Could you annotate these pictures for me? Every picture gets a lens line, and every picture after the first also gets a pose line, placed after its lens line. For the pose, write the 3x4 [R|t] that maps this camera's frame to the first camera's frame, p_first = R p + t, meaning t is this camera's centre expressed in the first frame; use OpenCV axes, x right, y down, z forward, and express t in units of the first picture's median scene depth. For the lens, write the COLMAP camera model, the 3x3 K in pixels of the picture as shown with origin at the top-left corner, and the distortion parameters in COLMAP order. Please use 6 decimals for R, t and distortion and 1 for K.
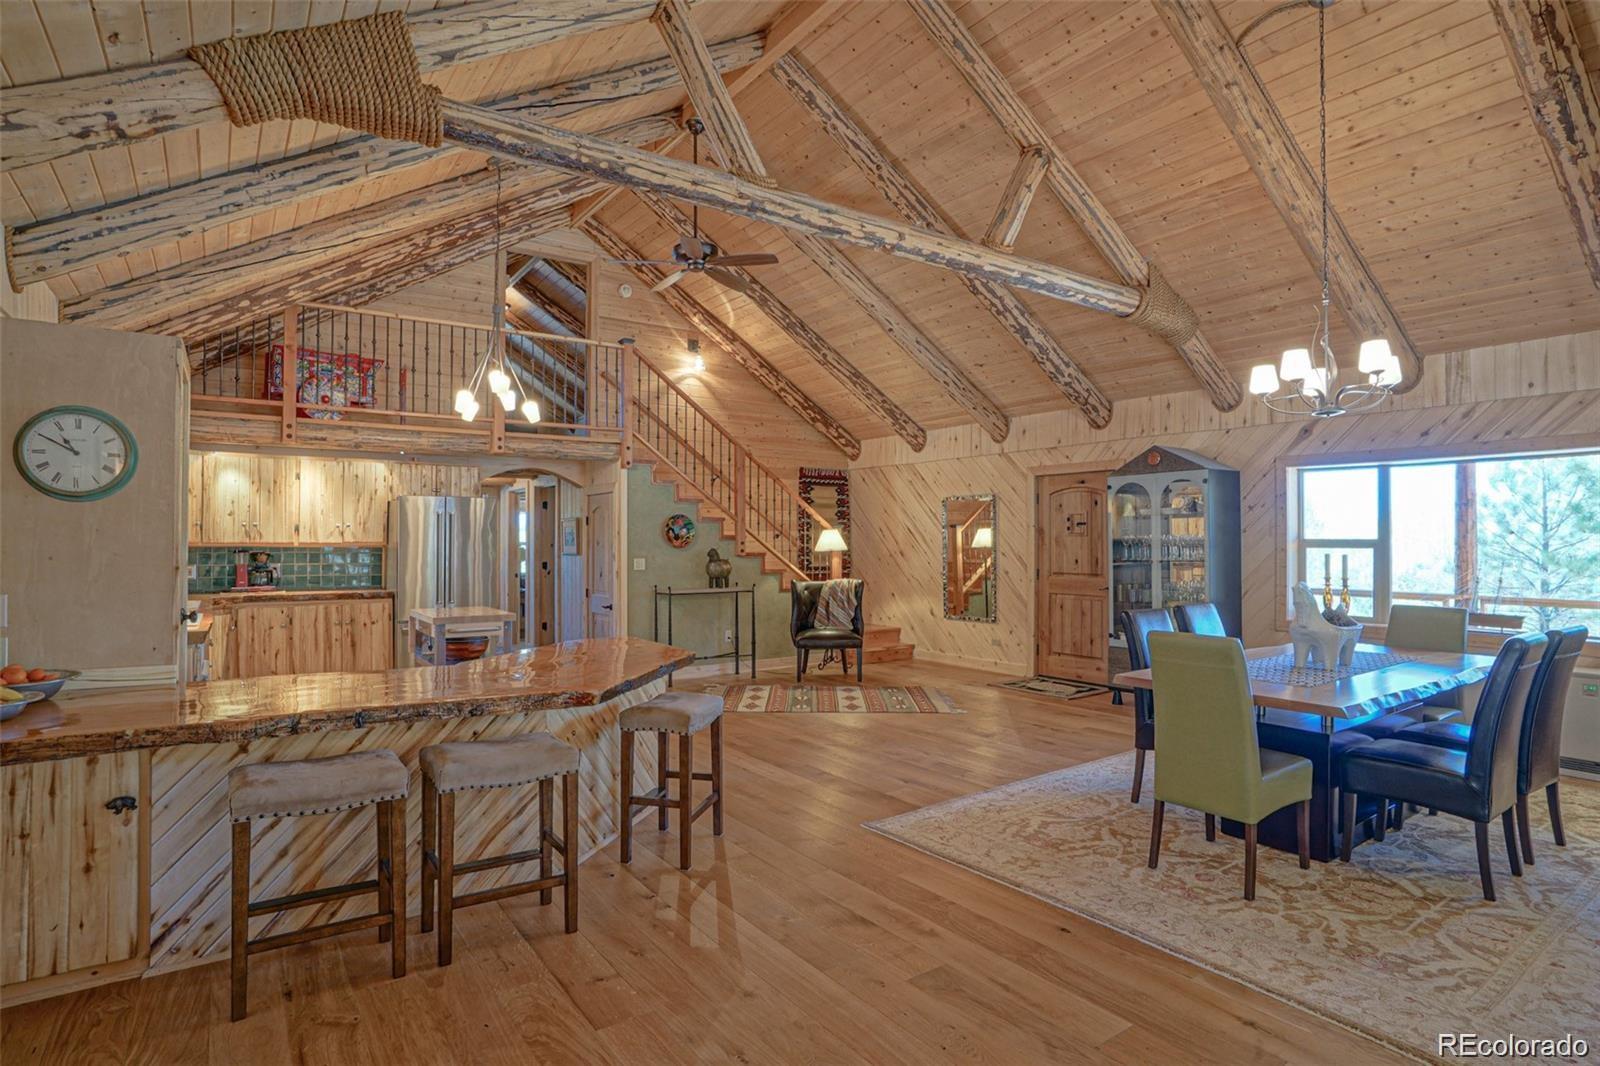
lens RADIAL K [[830.9, 0, 800.0], [0, 830.9, 533.0], [0, 0, 1]] dist [-0.055418, 0.024523]
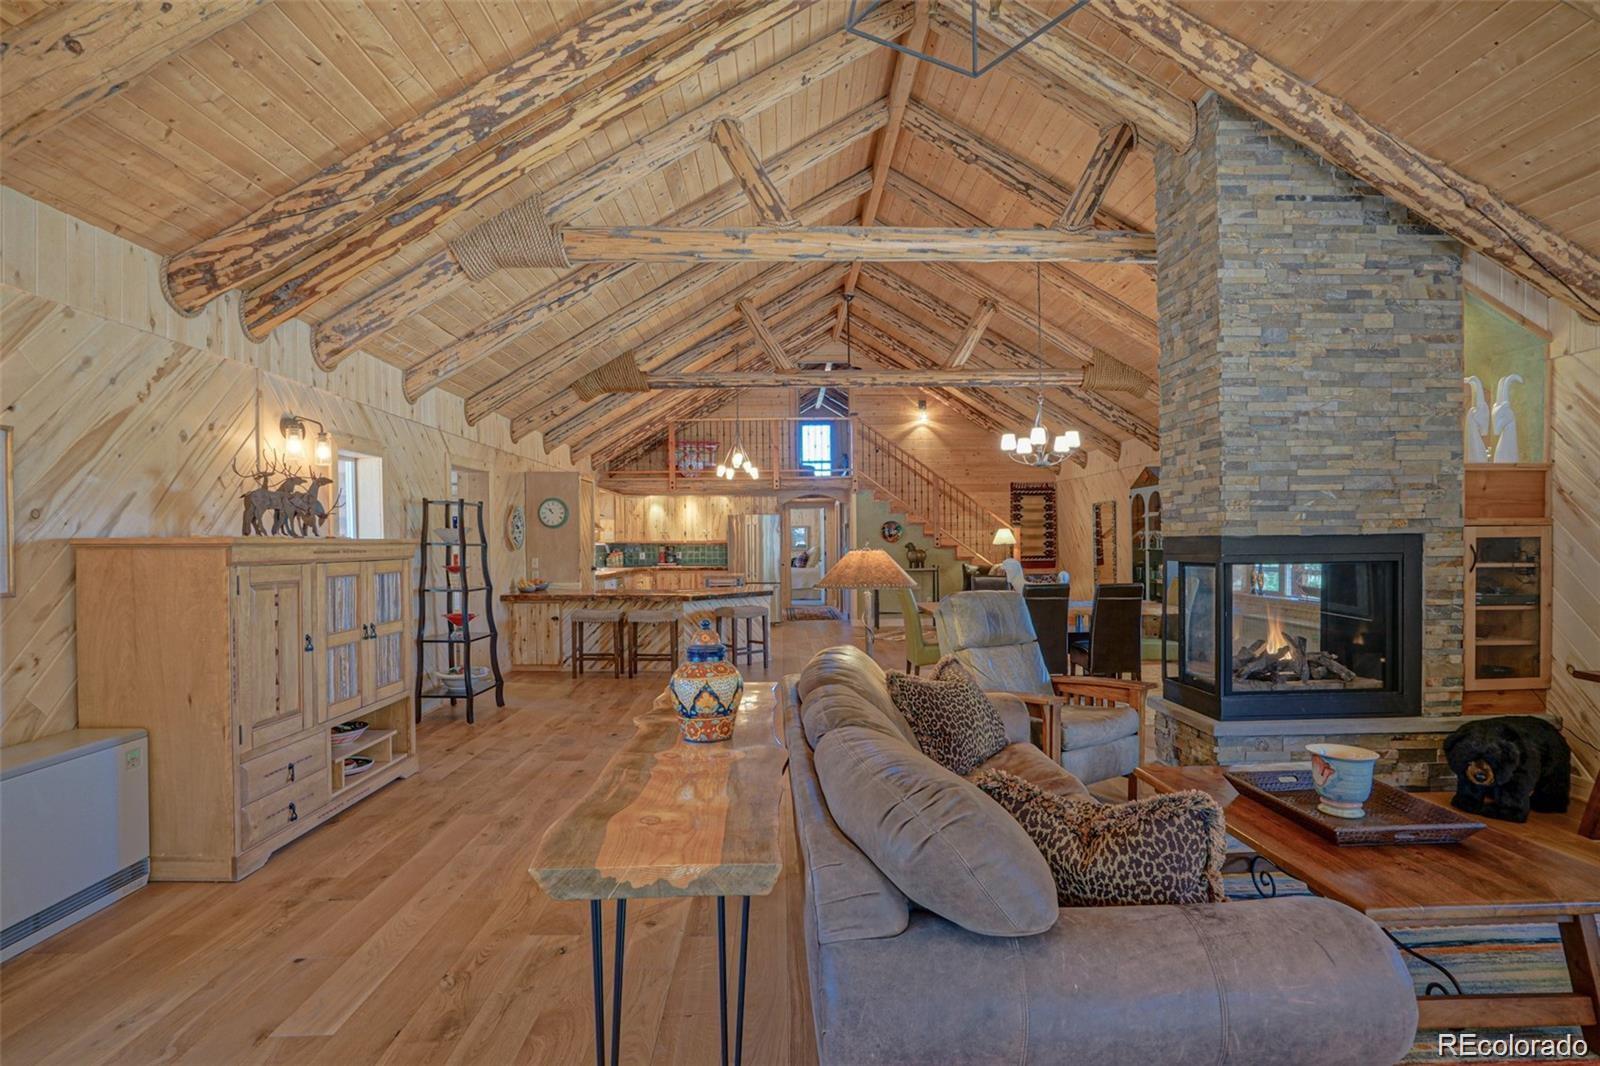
lens RADIAL K [[822.3, 0, 802.7], [0, 822.3, 550.9], [0, 0, 1]] dist [-0.055727, 0.024604]
pose [[0.829644, 0.000462, -0.558293, 0.694553], [0.014463, 0.999646, 0.022319, -0.003641], [0.558105, -0.026592, 0.829344, -0.452146]]
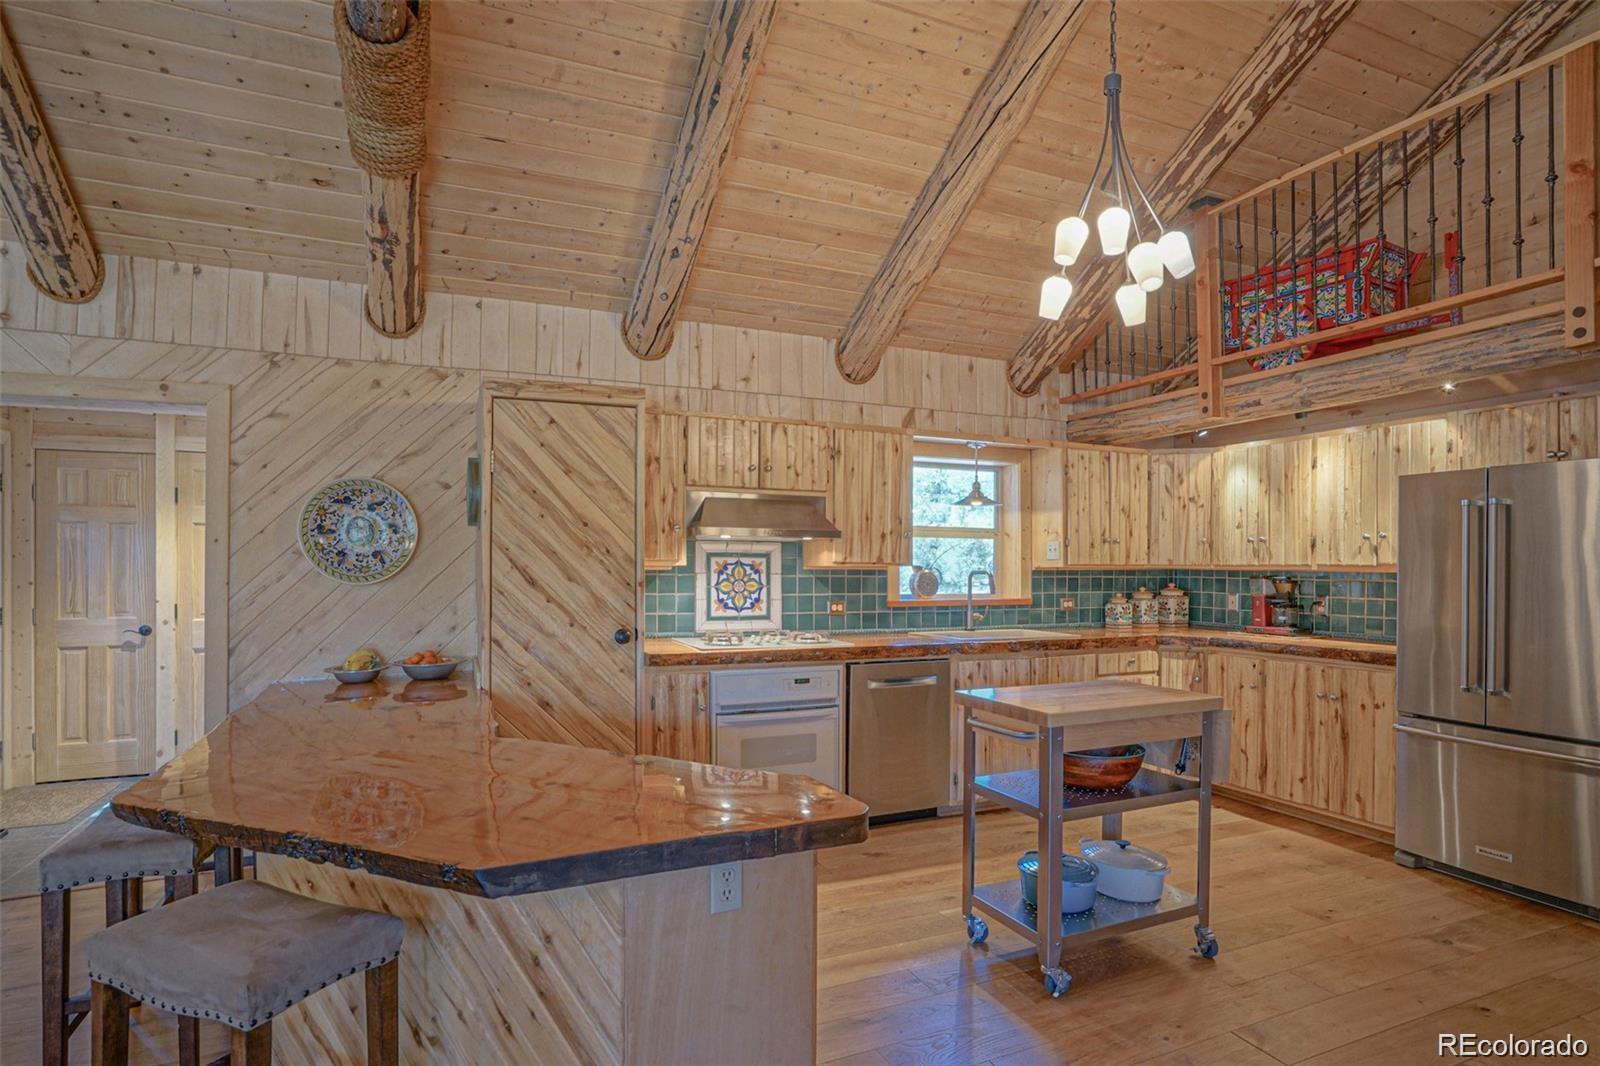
lens RADIAL K [[846.3, 0, 809.4], [0, 846.3, 567.4], [0, 0, 1]] dist [-0.051390, 0.033883]
pose [[-0.192381, -0.000516, -0.981320, 0.119706], [0.011027, 0.999936, -0.002688, 0.011267], [0.981258, -0.011339, -0.192363, 0.731918]]
